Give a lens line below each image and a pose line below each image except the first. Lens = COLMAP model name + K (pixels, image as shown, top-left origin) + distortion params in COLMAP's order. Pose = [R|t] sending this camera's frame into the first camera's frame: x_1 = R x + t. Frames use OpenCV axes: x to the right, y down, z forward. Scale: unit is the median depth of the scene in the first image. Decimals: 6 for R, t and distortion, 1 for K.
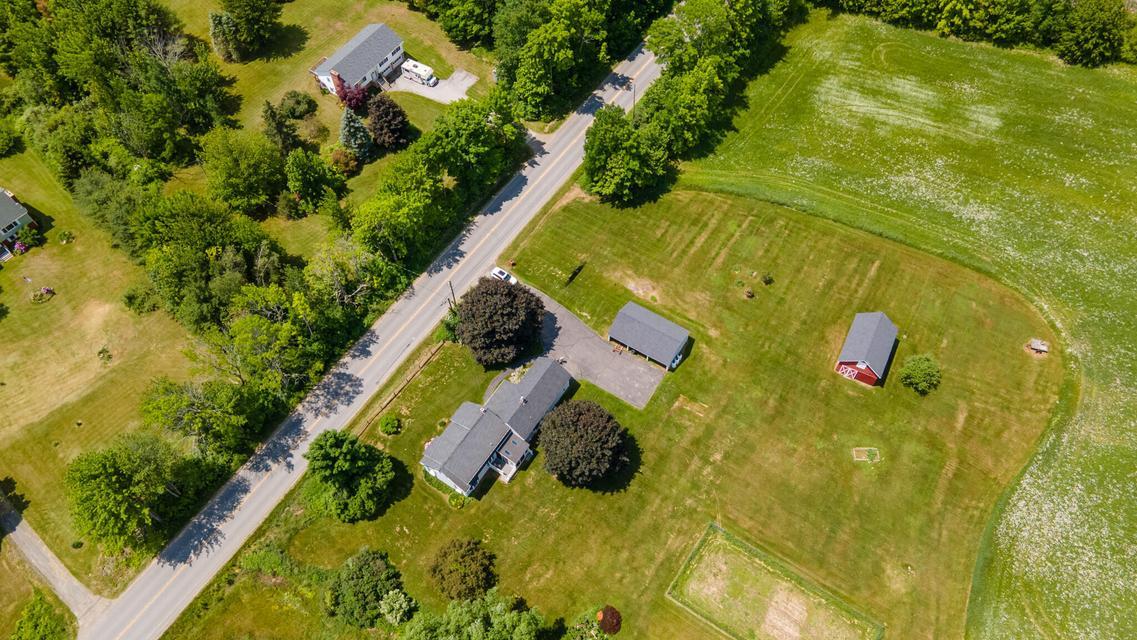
lens RADIAL K [[832.5, 0, 567.3], [0, 832.5, 325.7], [0, 0, 1]] dist [0.025046, 0.039167]
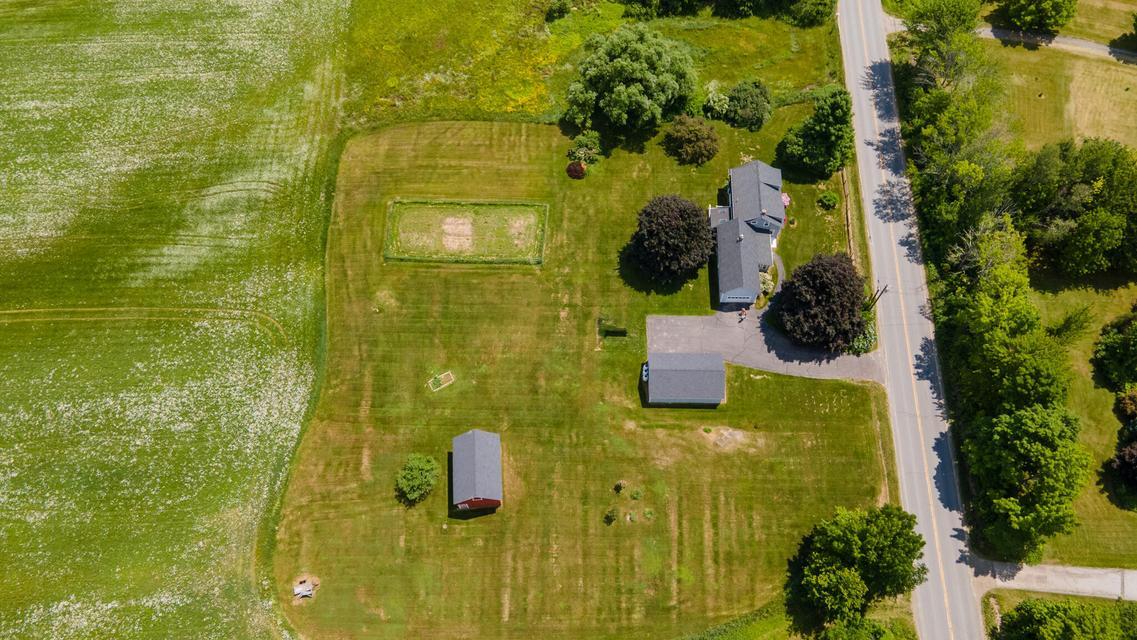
lens RADIAL K [[832.5, 0, 567.3], [0, 832.5, 325.7], [0, 0, 1]] dist [0.025046, 0.039167]
pose [[-0.853795, 0.470233, -0.223418, 0.393829], [-0.438117, -0.417161, 0.796261, -0.653984], [0.281227, 0.777726, 0.562186, 0.388008]]
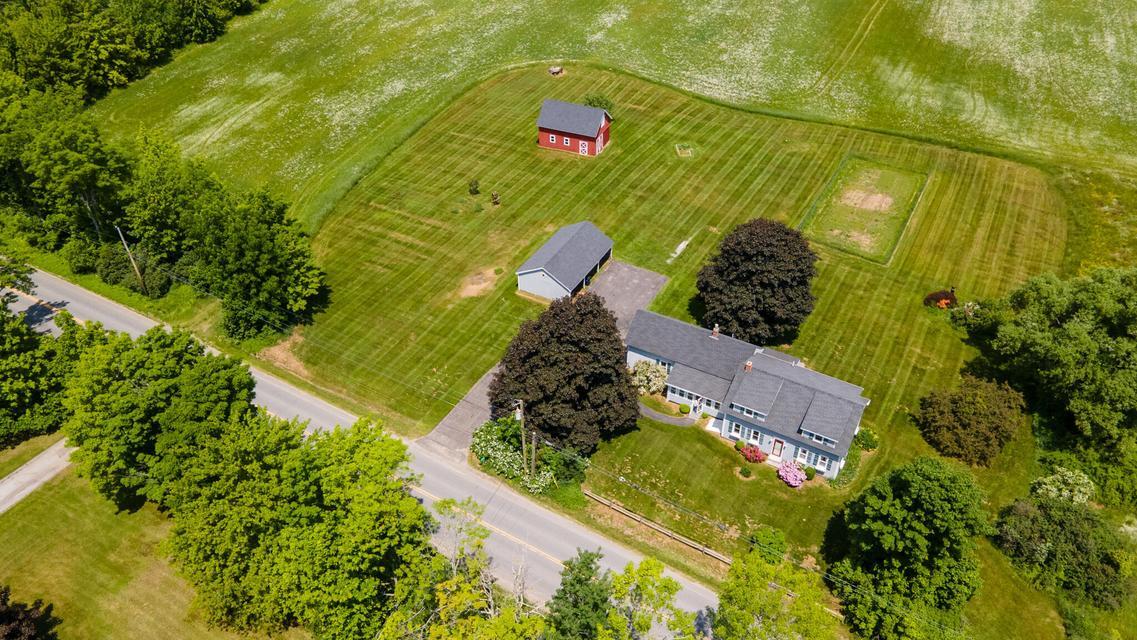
lens RADIAL K [[832.5, 0, 567.3], [0, 832.5, 325.7], [0, 0, 1]] dist [0.025046, 0.039167]
pose [[-0.059280, -0.619380, 0.782850, -0.521213], [0.855192, 0.373008, 0.359877, -0.234881], [-0.514909, 0.690821, 0.507577, 0.659585]]
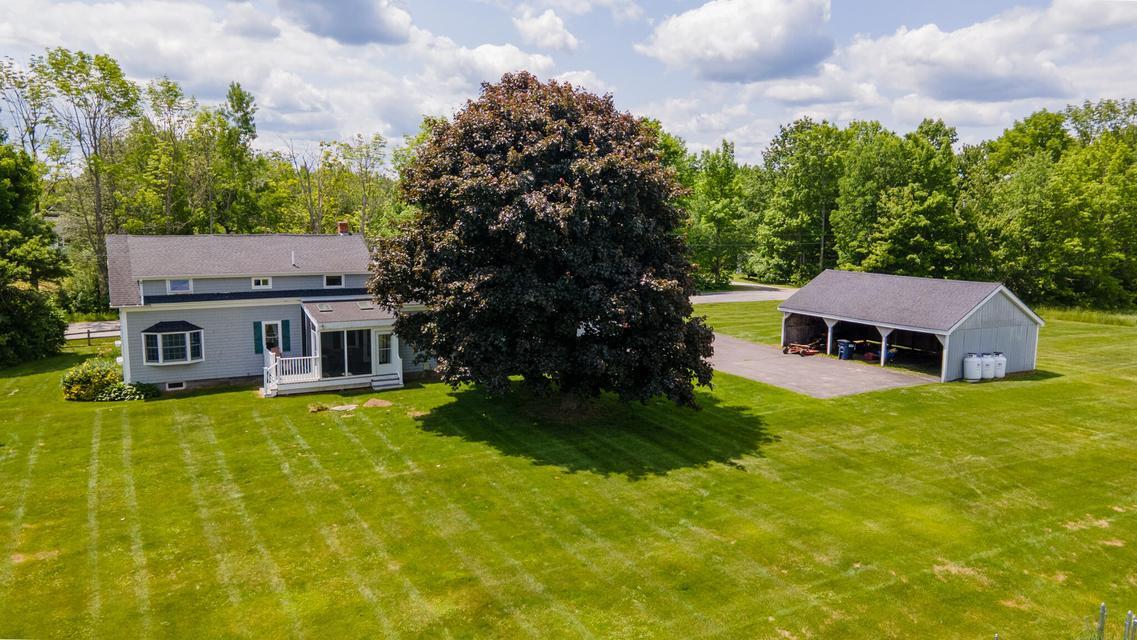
lens RADIAL K [[861.3, 0, 568.5], [0, 861.3, 320.0], [0, 0, 1]] dist [-0.050669, 0.176093]
pose [[0.880996, 0.075794, -0.467013, 0.141840], [-0.411372, 0.610299, -0.676984, 0.302742], [0.233706, 0.788537, 0.568851, 0.767257]]
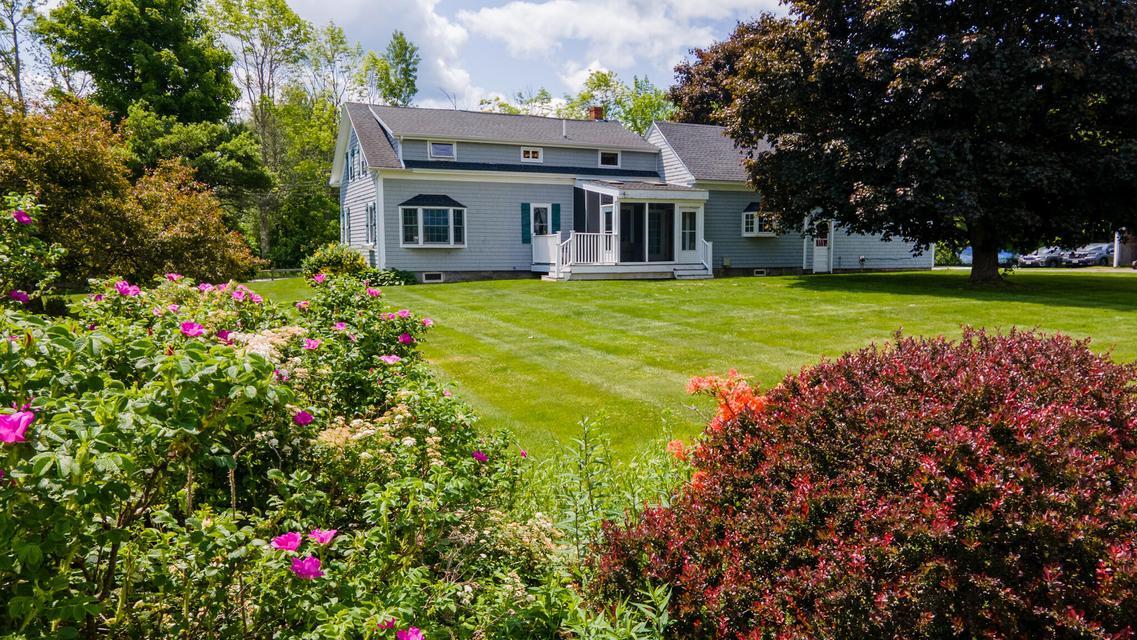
lens RADIAL K [[832.5, 0, 567.3], [0, 832.5, 325.7], [0, 0, 1]] dist [0.025046, 0.039167]
pose [[0.850736, 0.046480, -0.523534, 0.044339], [-0.448863, 0.582465, -0.677685, 0.318978], [0.273442, 0.811526, 0.516387, 0.820838]]
